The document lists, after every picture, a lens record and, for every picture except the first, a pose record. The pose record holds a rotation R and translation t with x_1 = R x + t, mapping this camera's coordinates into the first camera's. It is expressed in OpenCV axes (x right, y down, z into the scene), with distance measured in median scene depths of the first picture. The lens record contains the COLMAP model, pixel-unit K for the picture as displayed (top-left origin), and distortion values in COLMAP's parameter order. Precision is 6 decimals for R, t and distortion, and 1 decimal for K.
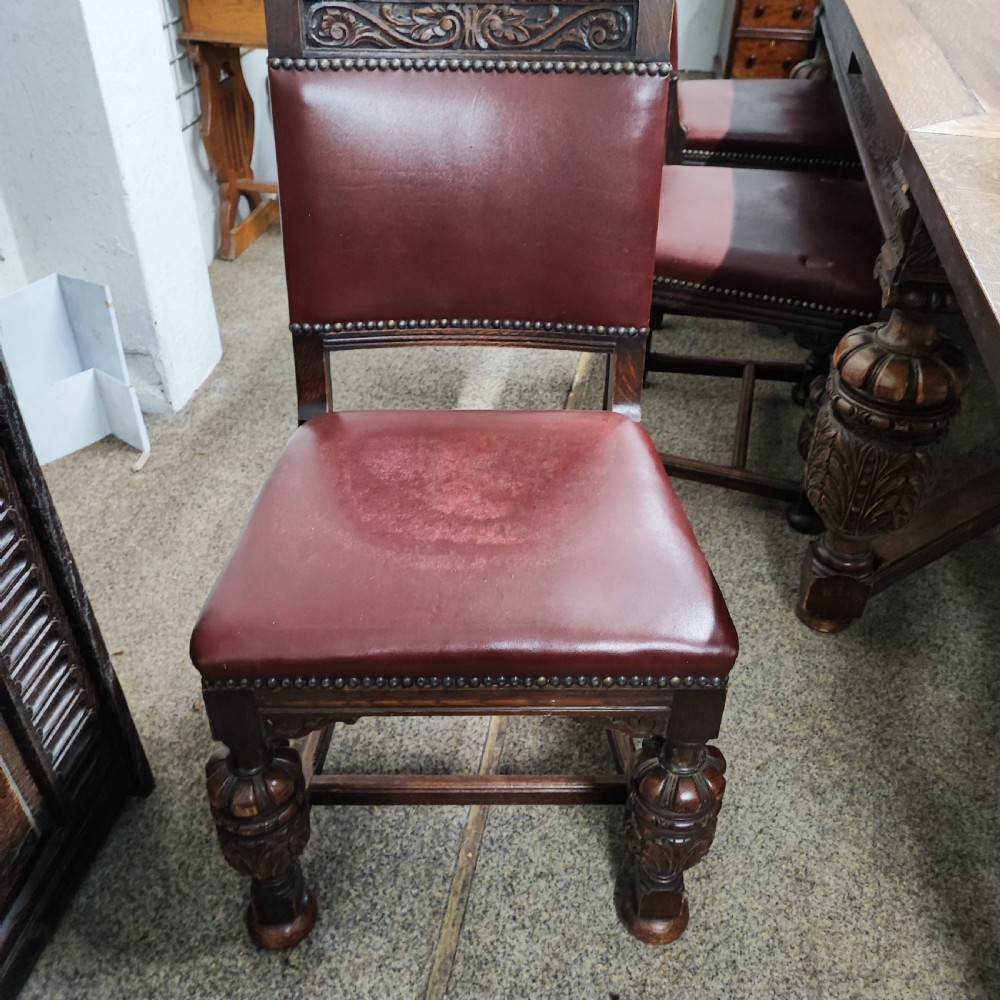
lens RADIAL K [[967.7, 0, 500.0], [0, 967.7, 500.0], [0, 0, 1]] dist [0.024258, 0.012532]
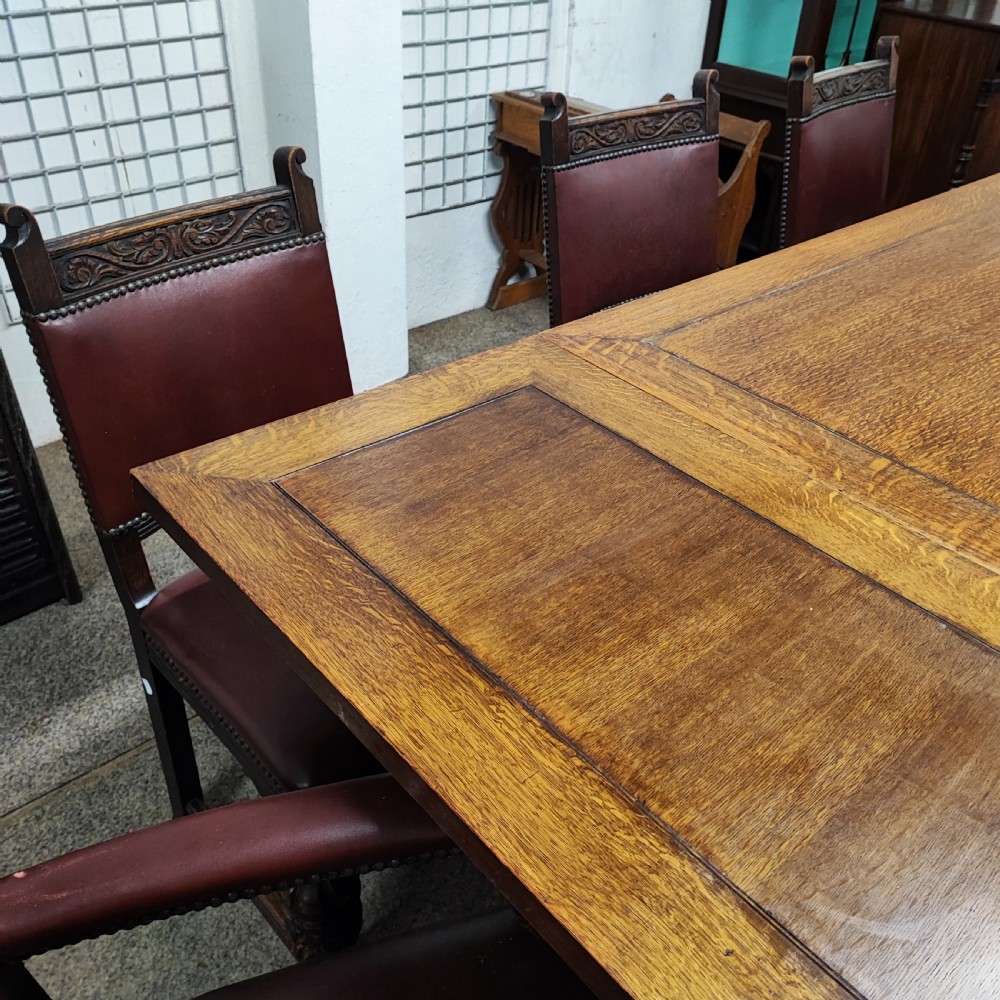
lens RADIAL K [[967.7, 0, 500.0], [0, 967.7, 500.0], [0, 0, 1]] dist [0.024258, 0.012532]
pose [[0.786747, 0.364263, -0.498339, 0.645058], [-0.394946, 0.917495, 0.047130, -0.135459], [0.474391, 0.159738, 0.865700, -0.015555]]
